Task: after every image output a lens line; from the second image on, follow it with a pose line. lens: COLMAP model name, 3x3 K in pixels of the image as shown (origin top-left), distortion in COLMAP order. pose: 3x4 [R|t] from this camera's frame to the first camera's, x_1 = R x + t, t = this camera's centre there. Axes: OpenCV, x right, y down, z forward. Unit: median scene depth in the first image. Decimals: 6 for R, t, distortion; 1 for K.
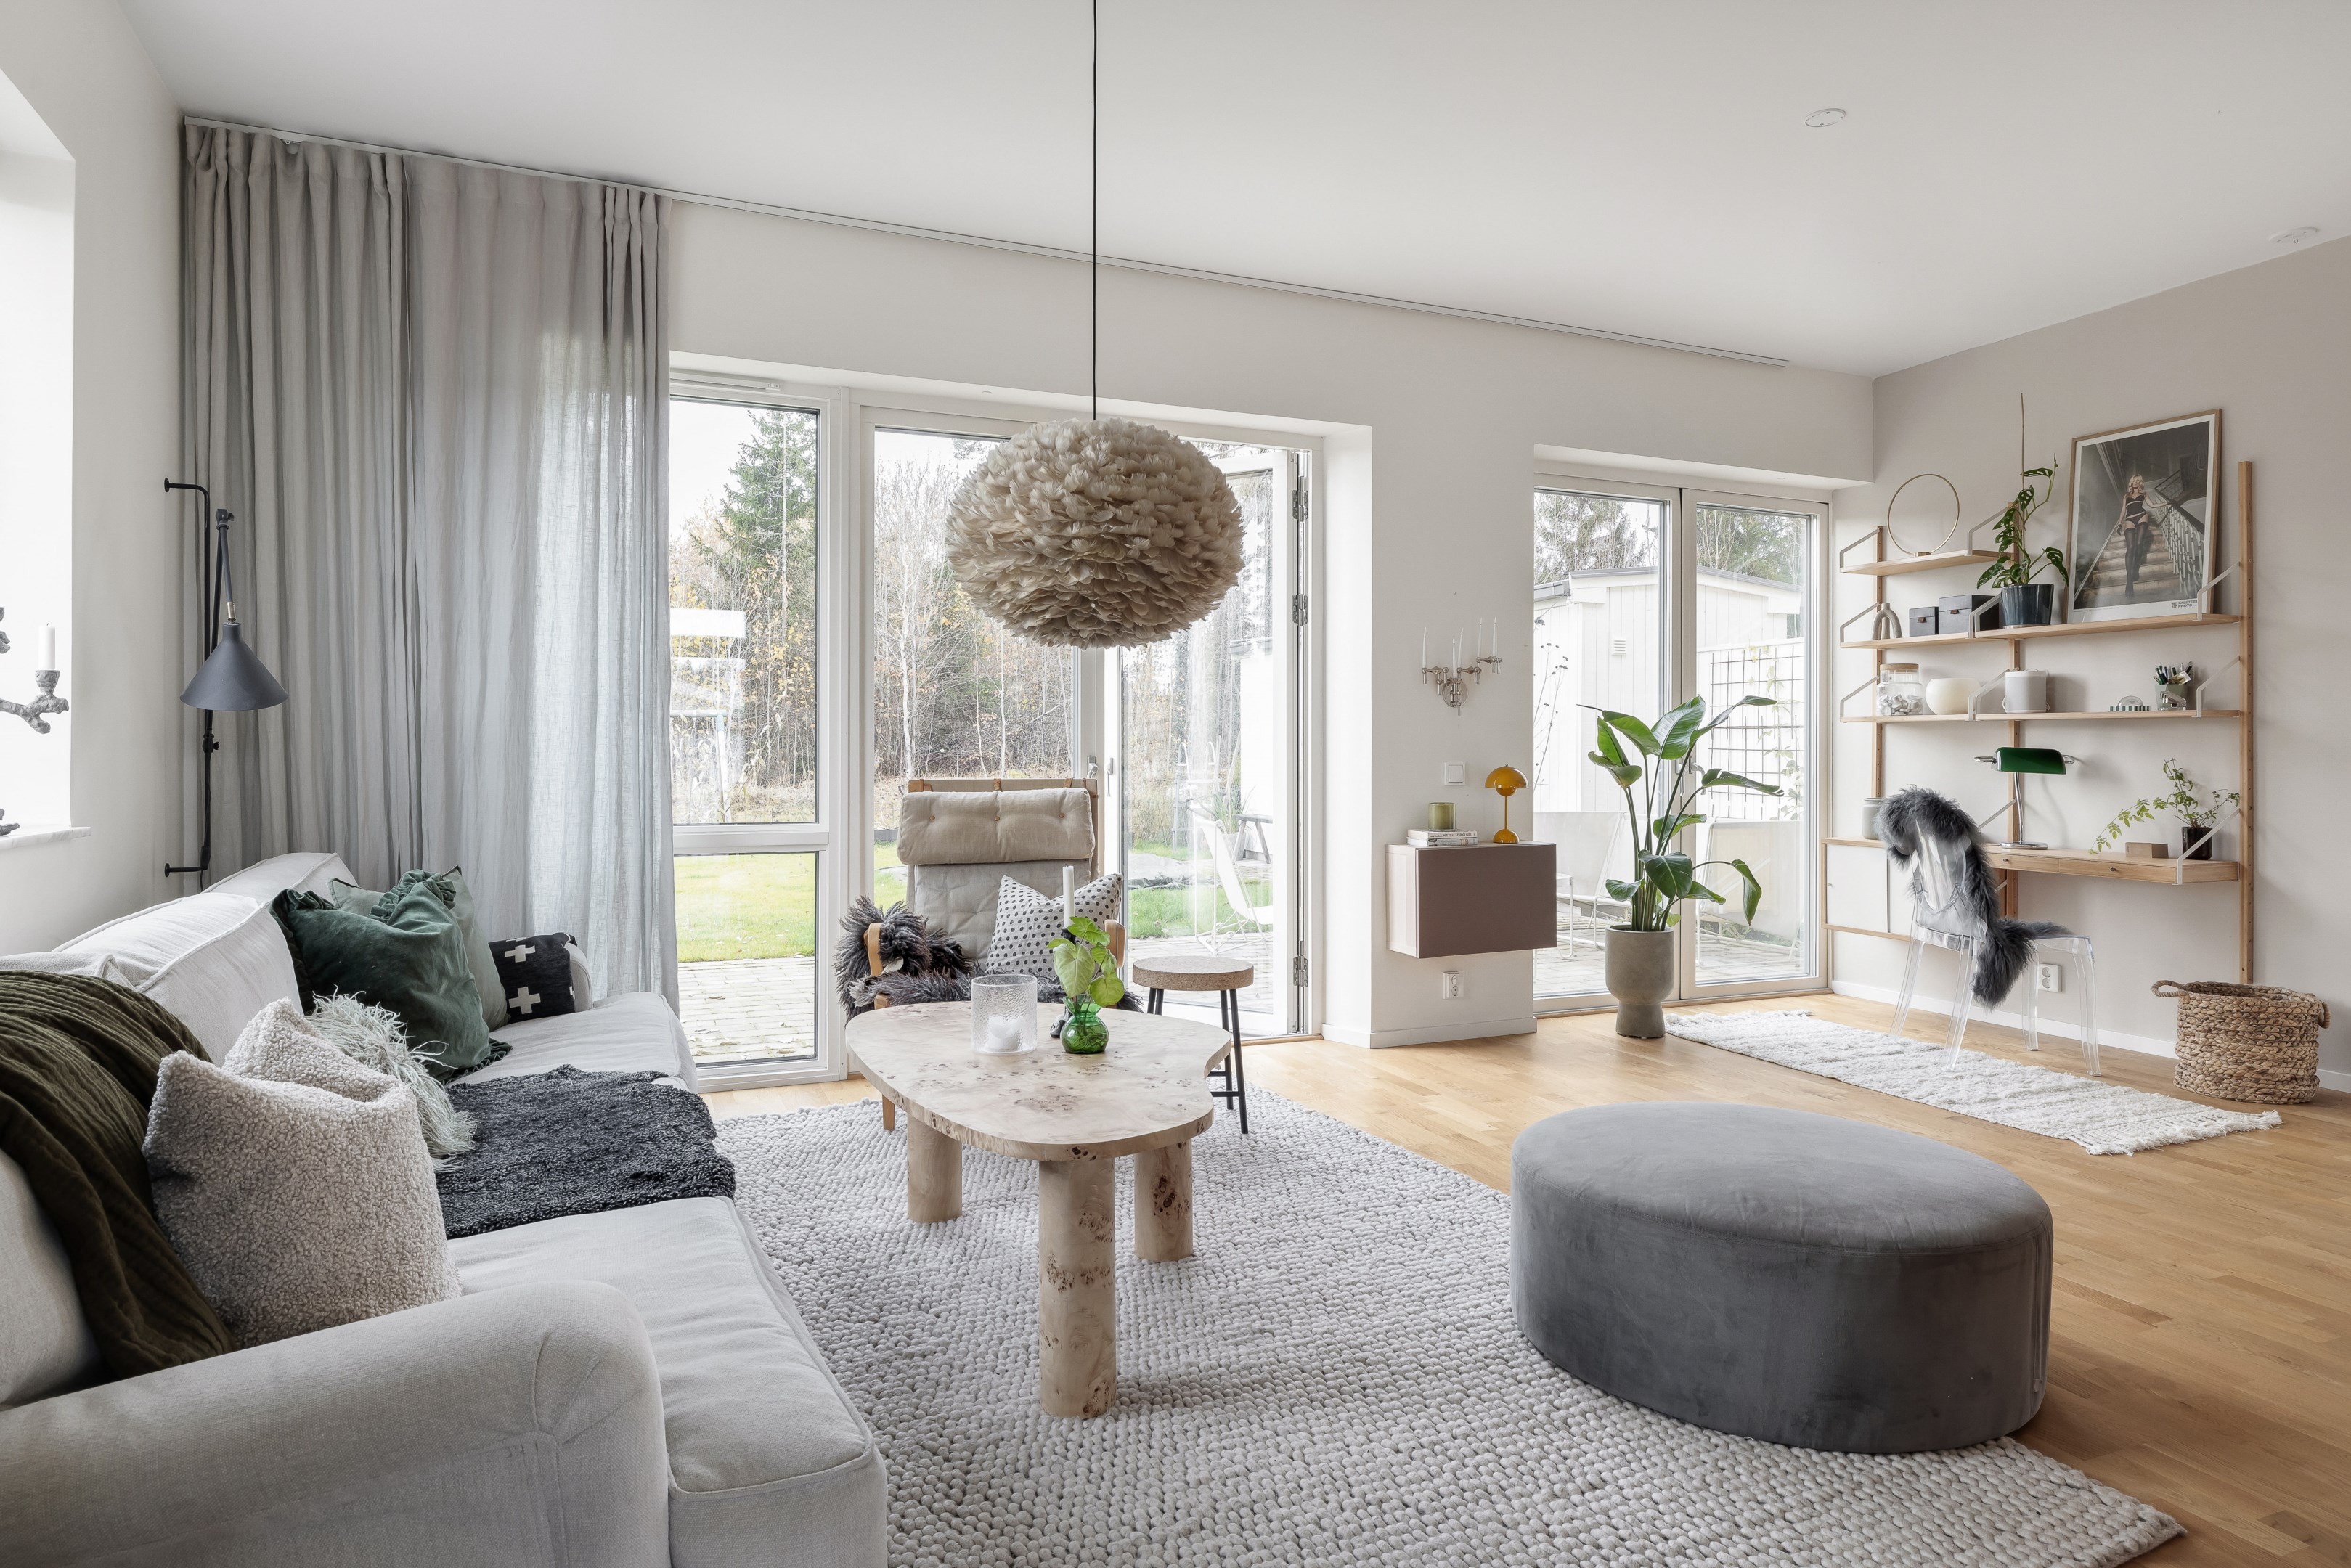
lens RADIAL K [[1502.9, 0, 1235.5], [0, 1502.9, 731.6], [0, 0, 1]] dist [0.016971, 0.004277]
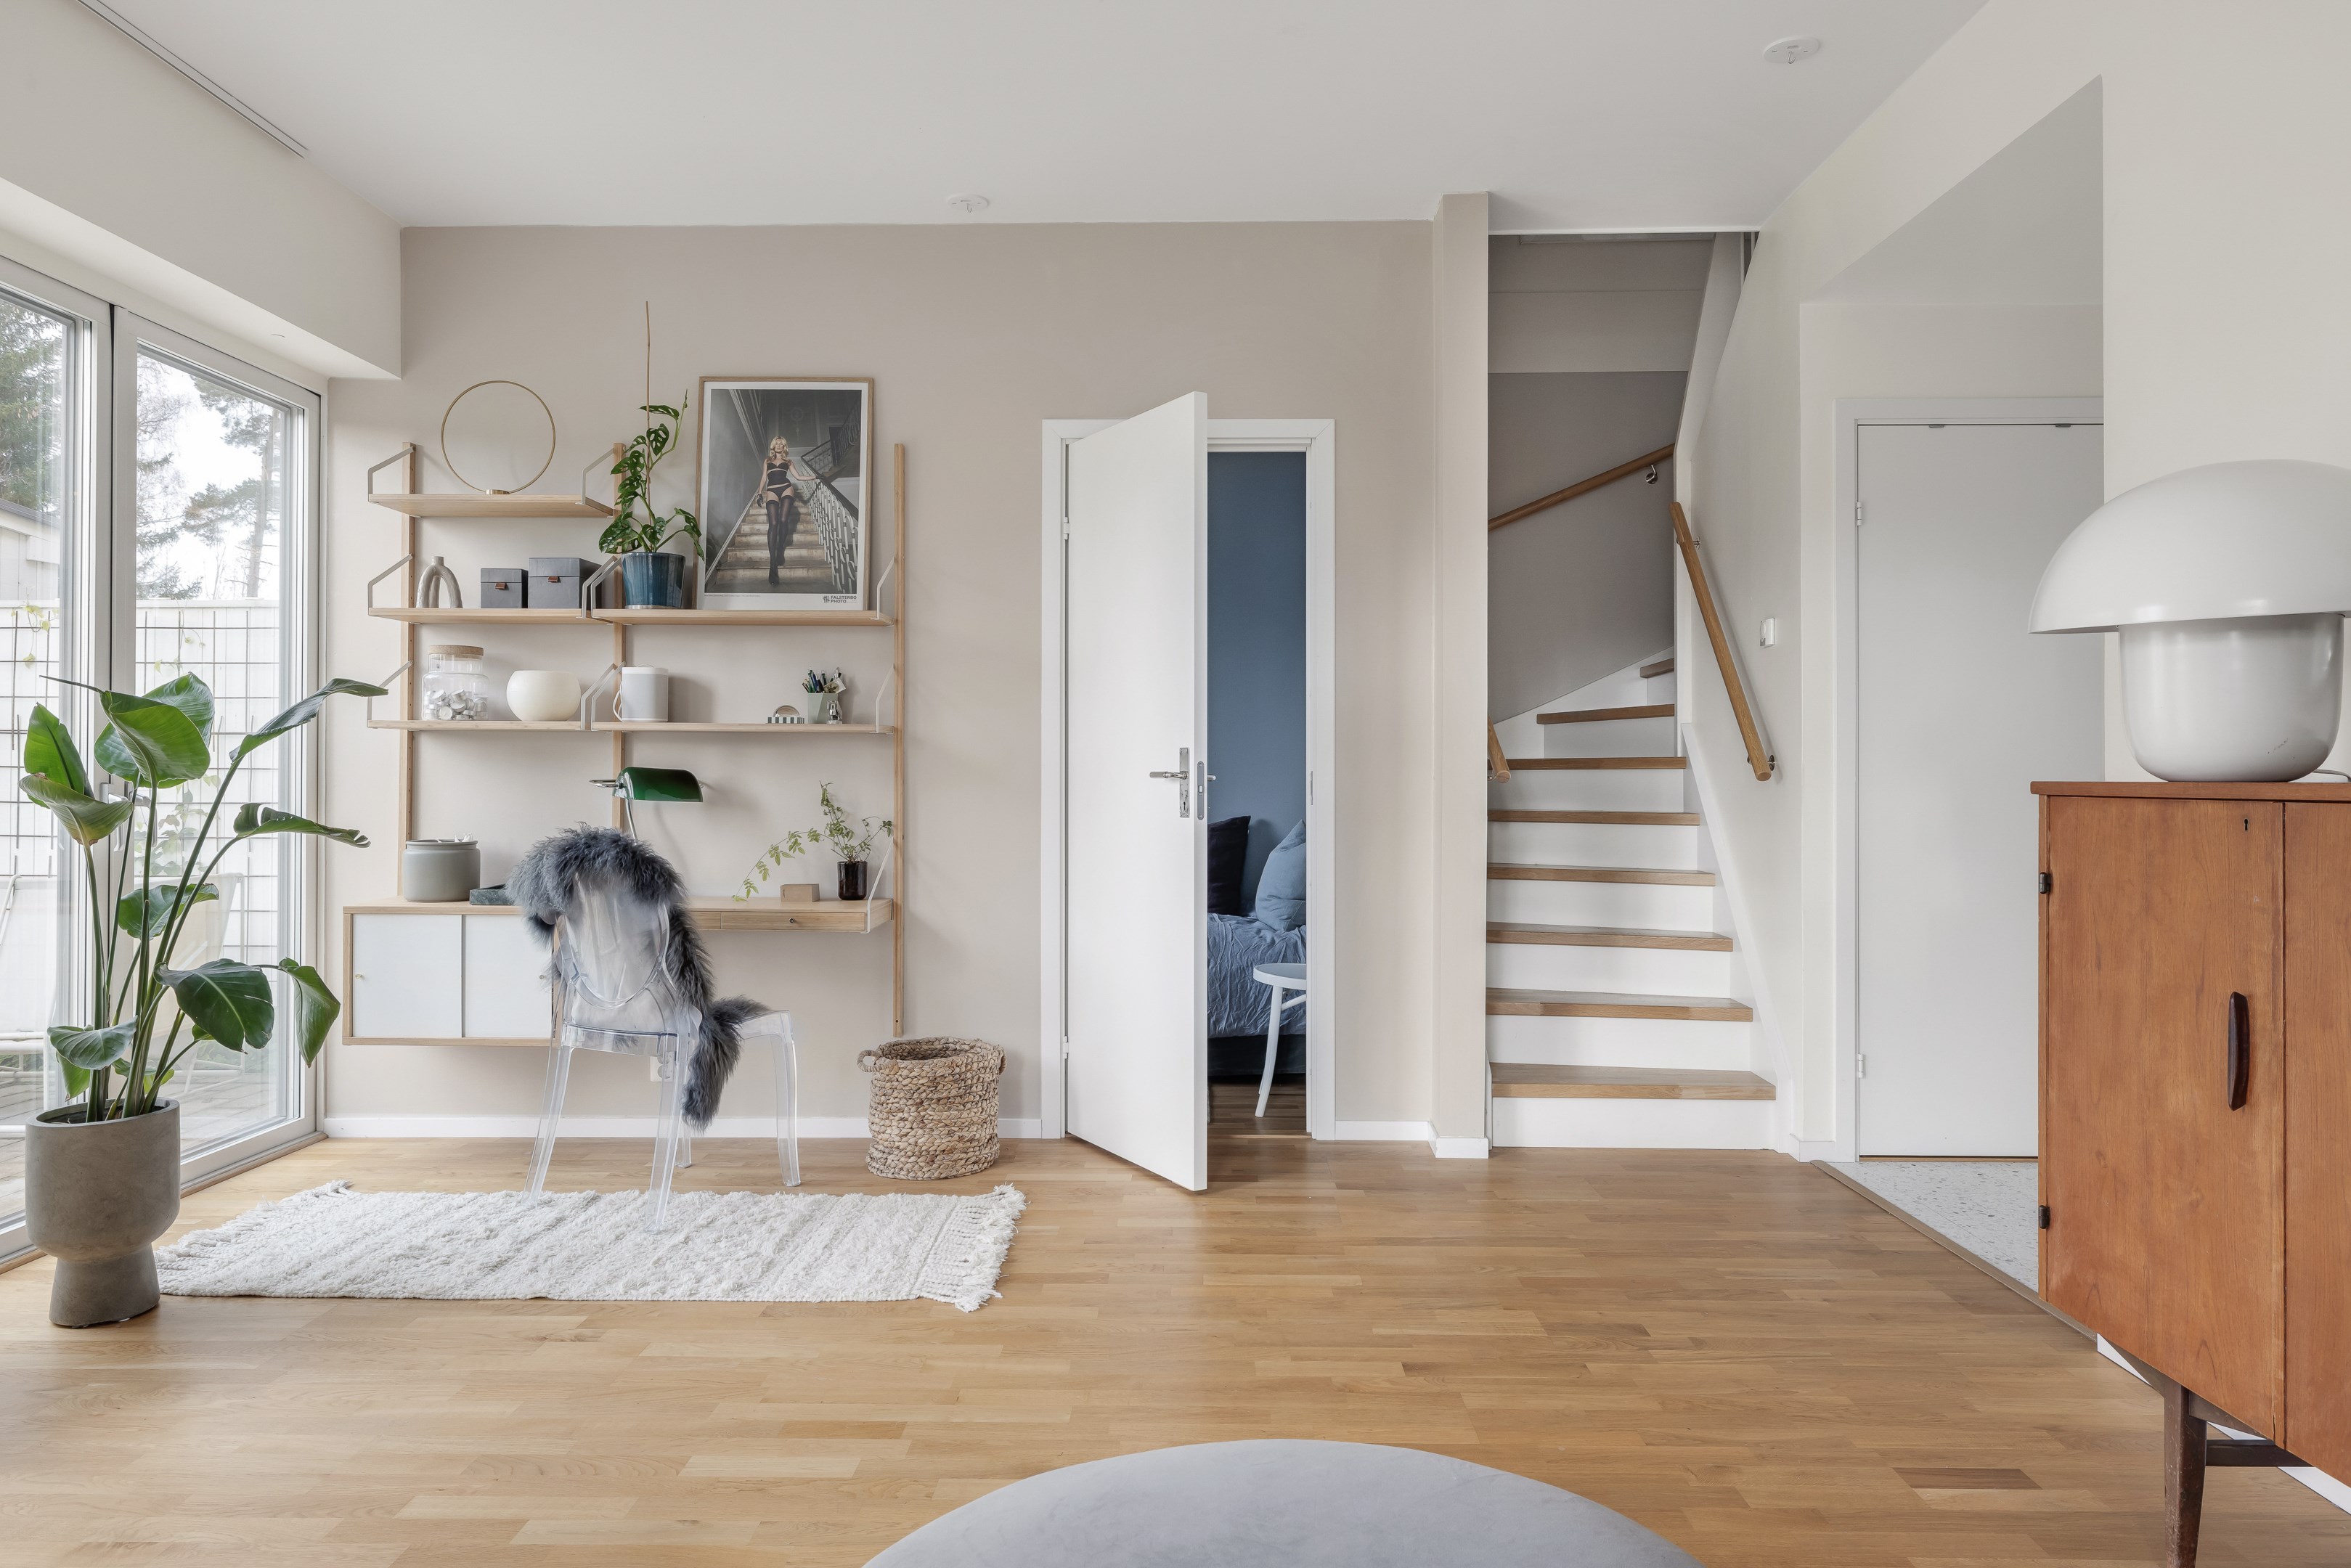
lens RADIAL K [[1502.9, 0, 1186.7], [0, 1502.9, 767.6], [0, 0, 1]] dist [0.016971, 0.004277]
pose [[0.431733, 0.002362, 0.901998, -0.048549], [-0.014176, 0.999891, 0.004166, 0.003755], [-0.901890, -0.014585, 0.431719, 0.456494]]
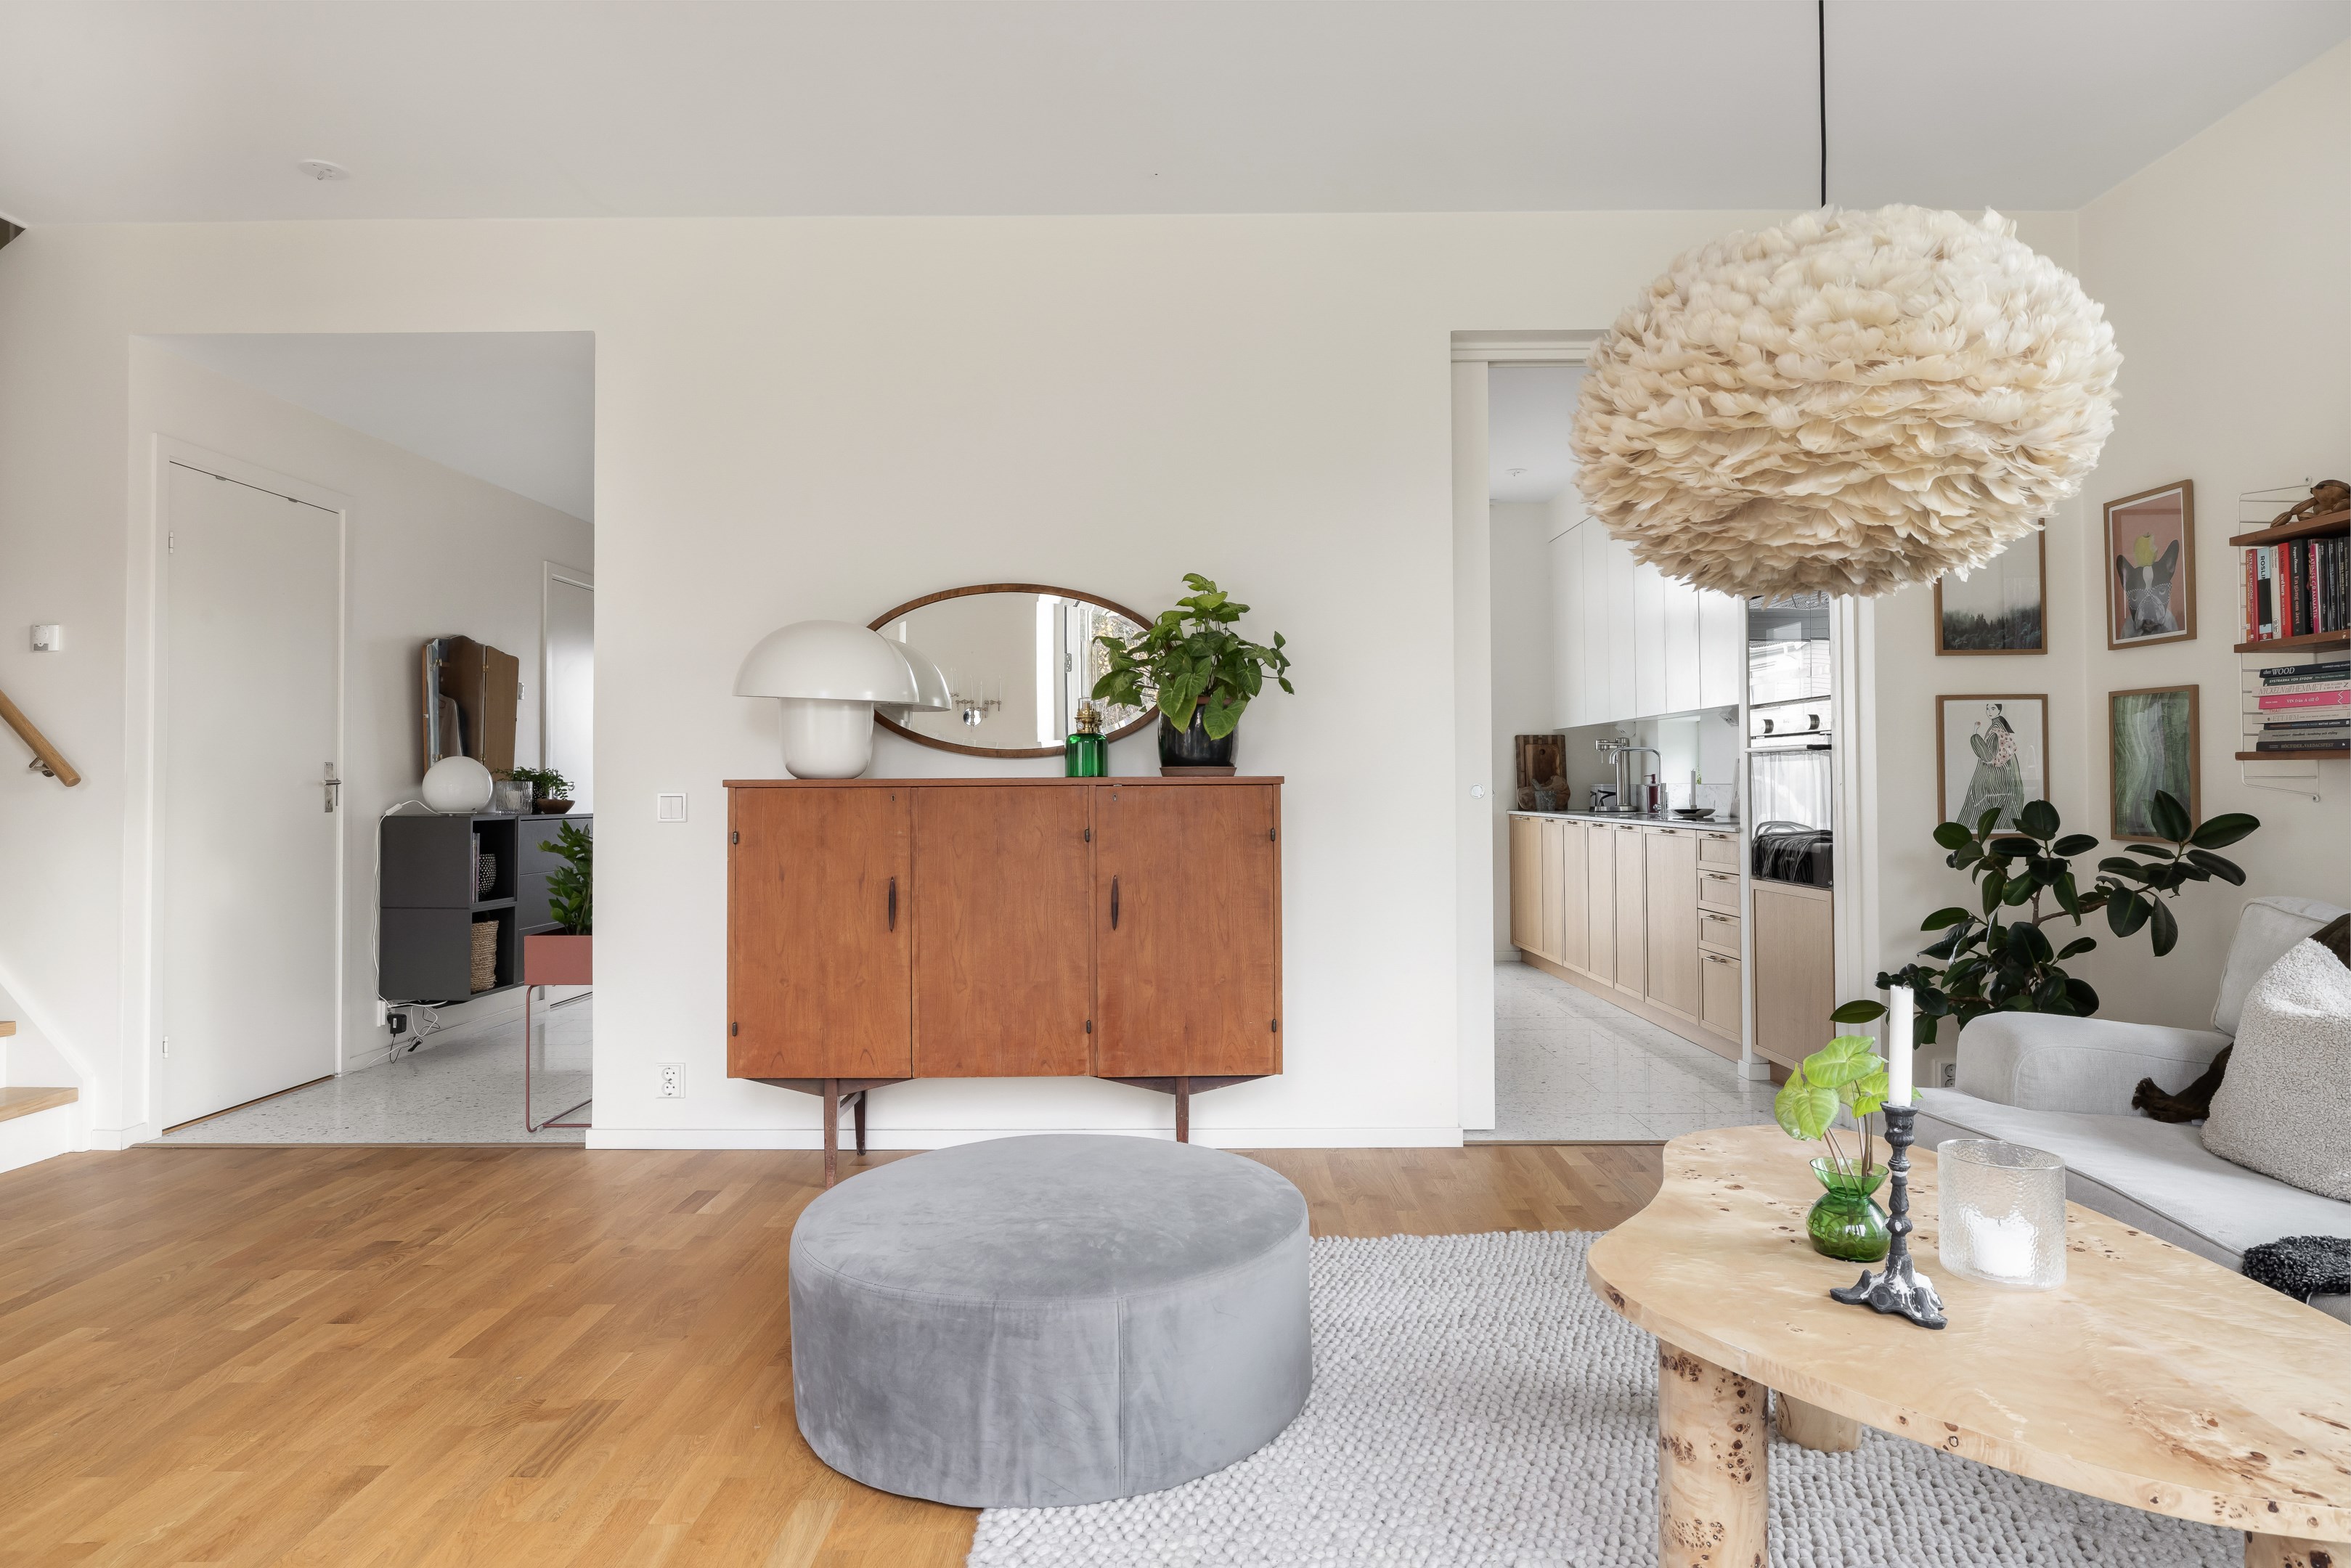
lens RADIAL K [[1502.9, 0, 1172.4], [0, 1502.9, 769.8], [0, 0, 1]] dist [0.016971, 0.004277]
pose [[-0.900461, 0.006107, 0.434894, -0.064387], [-0.002812, 0.999799, -0.019861, 0.010021], [-0.434928, -0.019107, -0.900263, 0.756727]]
